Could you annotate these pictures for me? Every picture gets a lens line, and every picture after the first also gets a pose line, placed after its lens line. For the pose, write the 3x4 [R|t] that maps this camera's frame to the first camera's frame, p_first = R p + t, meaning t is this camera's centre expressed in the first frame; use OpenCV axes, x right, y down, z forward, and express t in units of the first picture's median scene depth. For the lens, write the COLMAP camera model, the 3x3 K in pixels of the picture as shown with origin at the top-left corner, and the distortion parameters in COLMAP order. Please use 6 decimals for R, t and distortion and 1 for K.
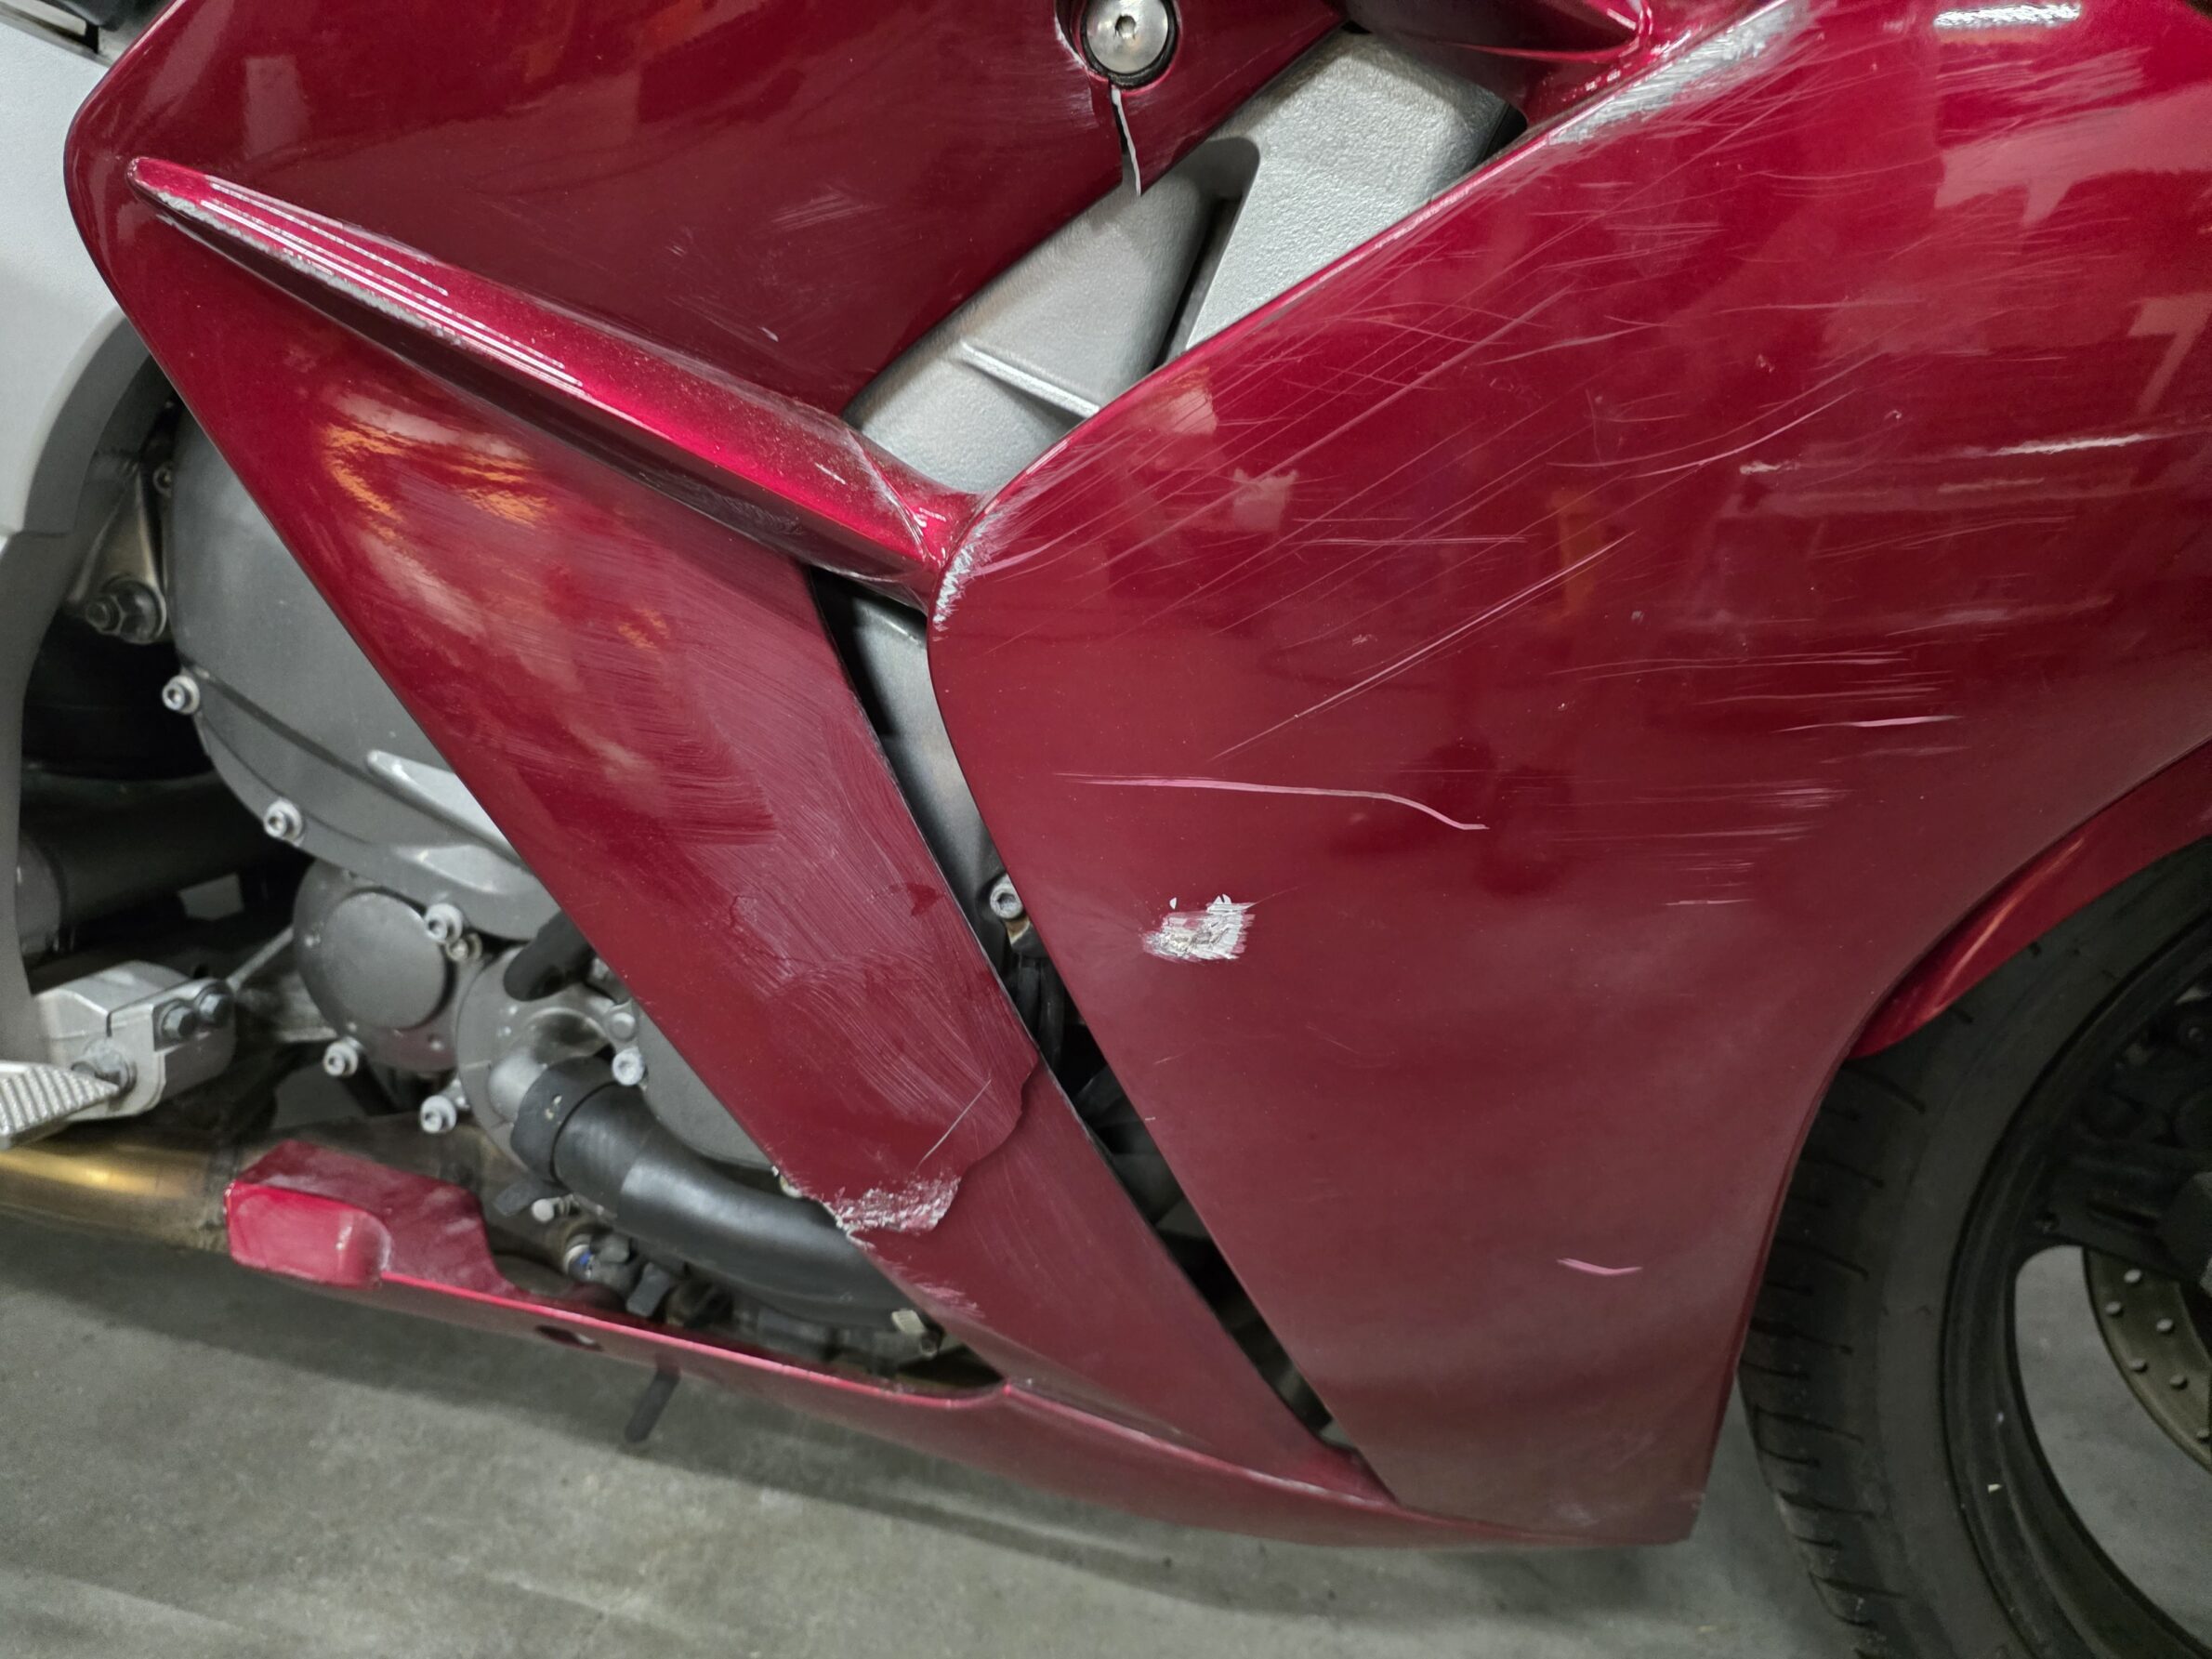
lens RADIAL K [[1502.9, 0, 1111.7], [0, 1502.9, 838.7], [0, 0, 1]] dist [0.062049, -0.039330]
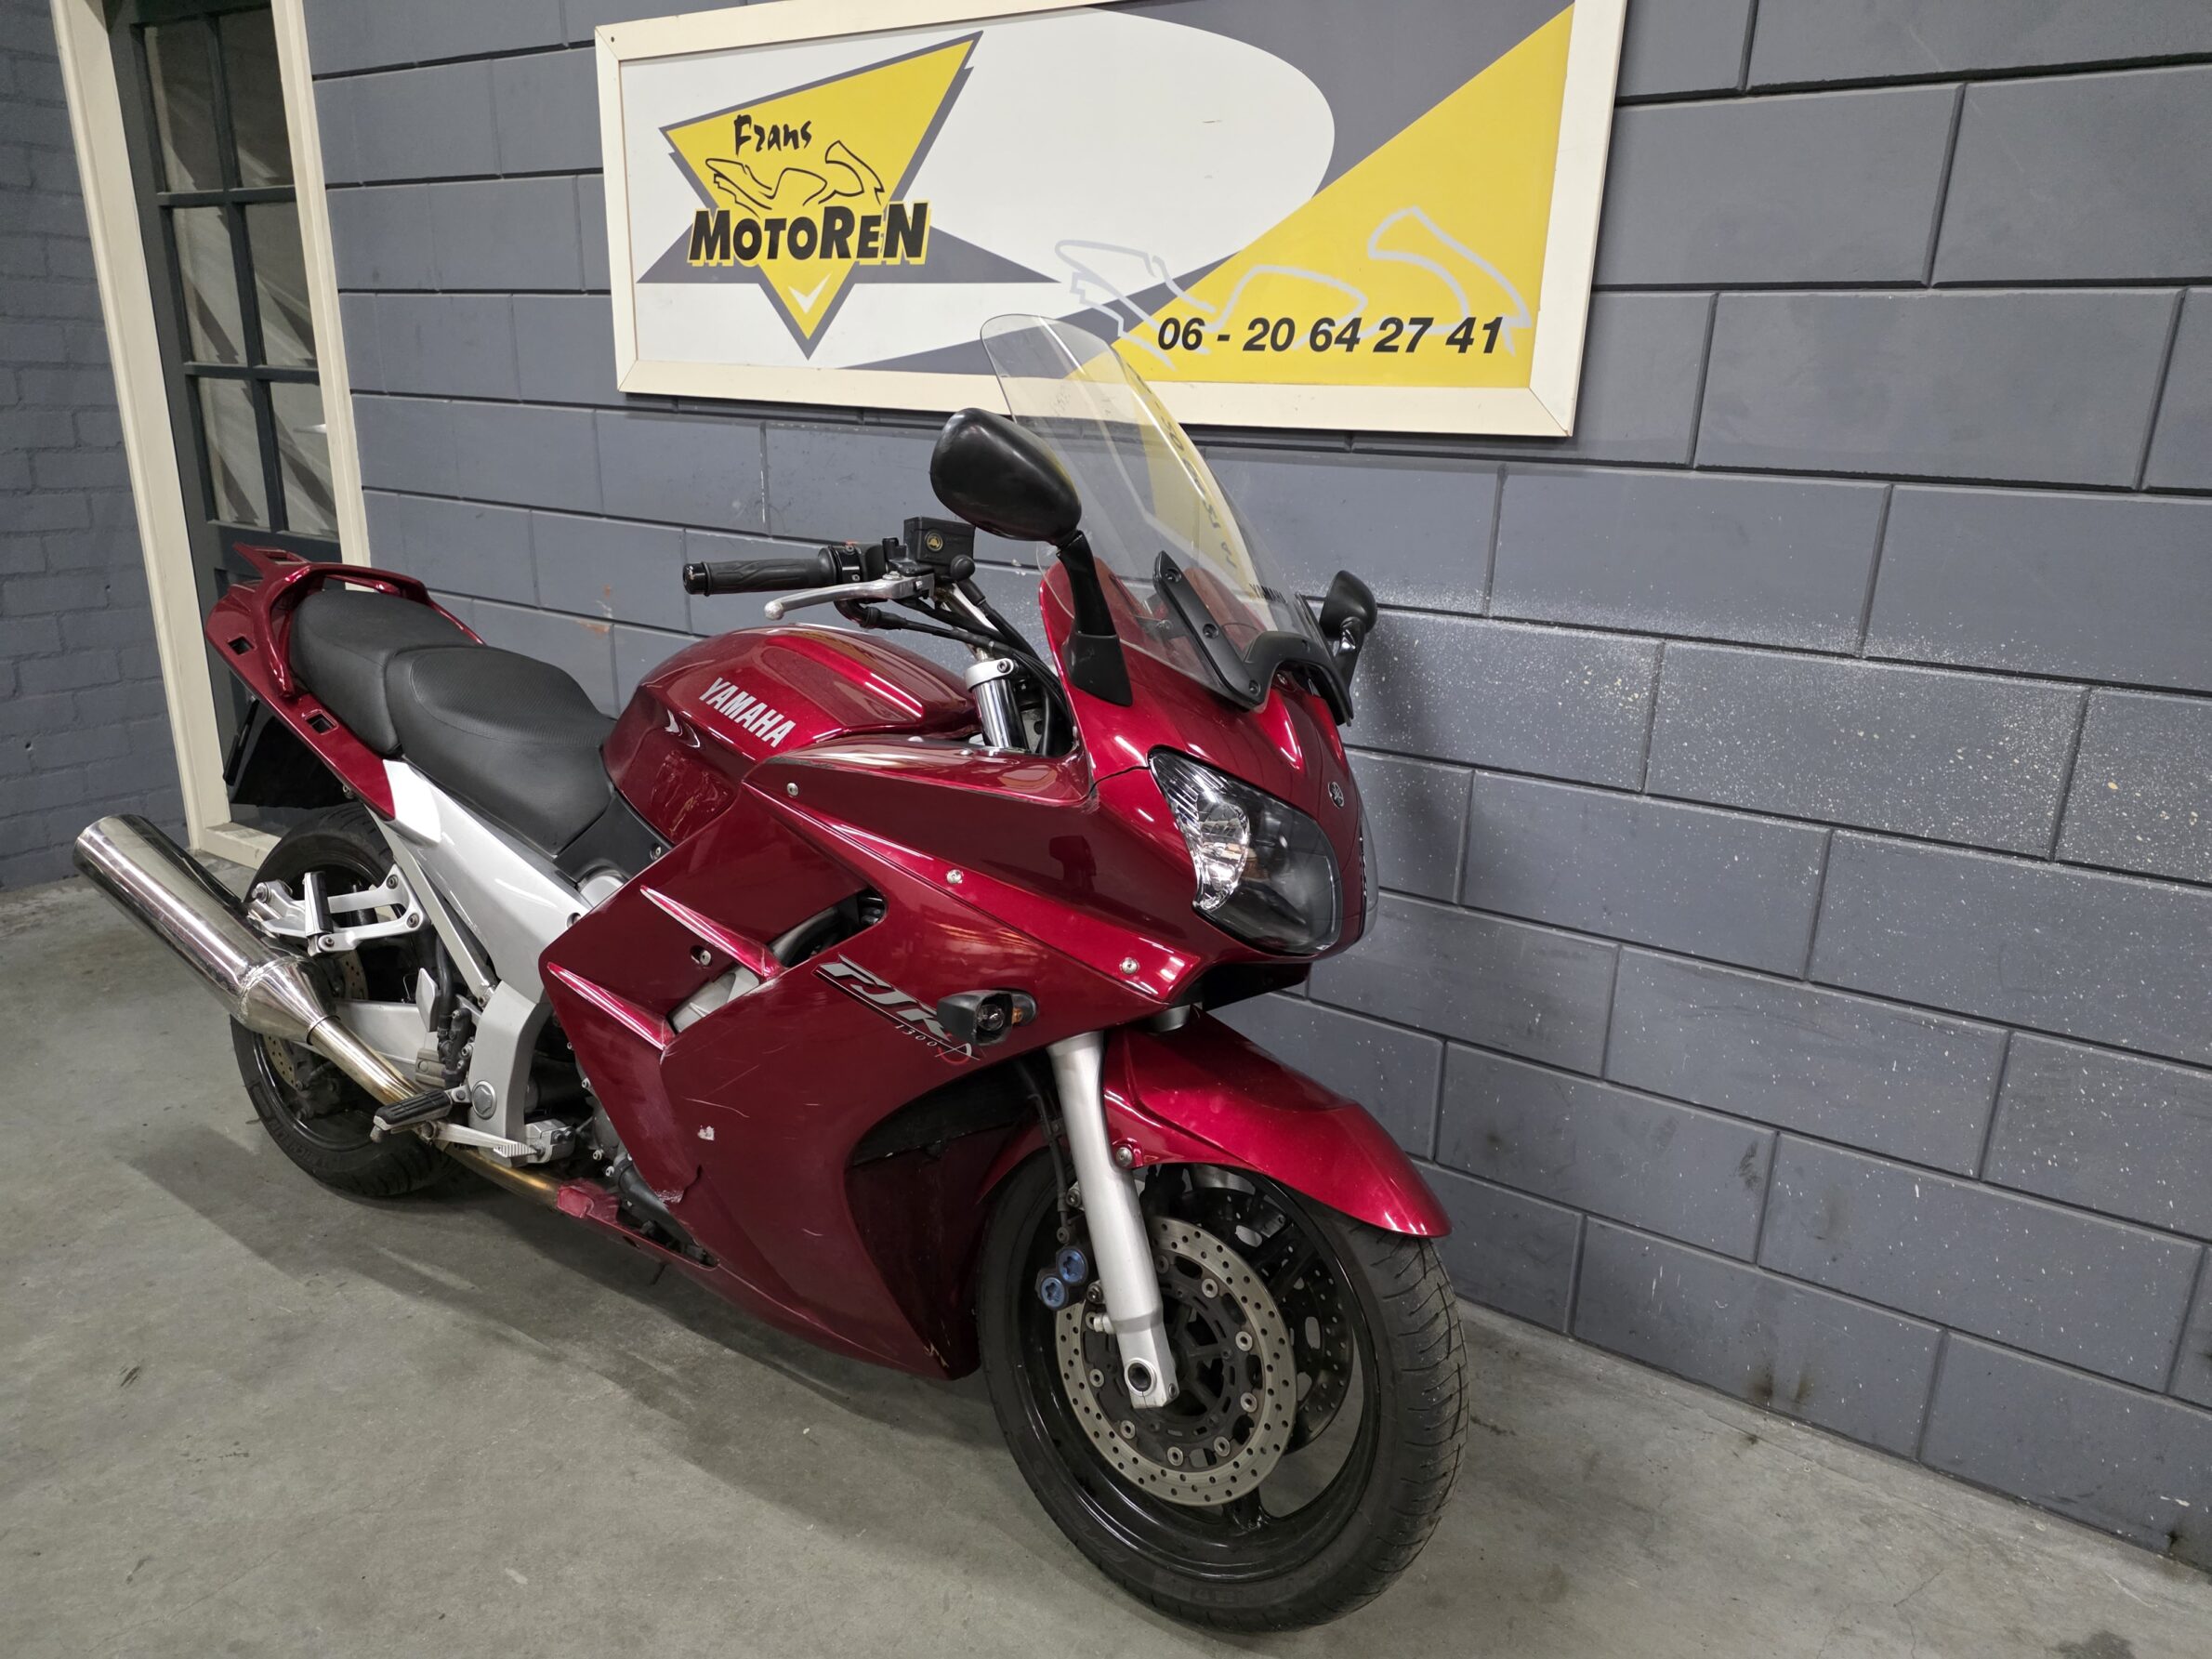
lens RADIAL K [[1502.9, 0, 1118.2], [0, 1502.9, 828.8], [0, 0, 1]] dist [0.062049, -0.039330]
pose [[0.942012, 0.053182, -0.331338, 1.625536], [-0.111711, 0.980745, -0.160186, -0.150114], [0.316440, 0.187912, 0.929815, -1.856408]]
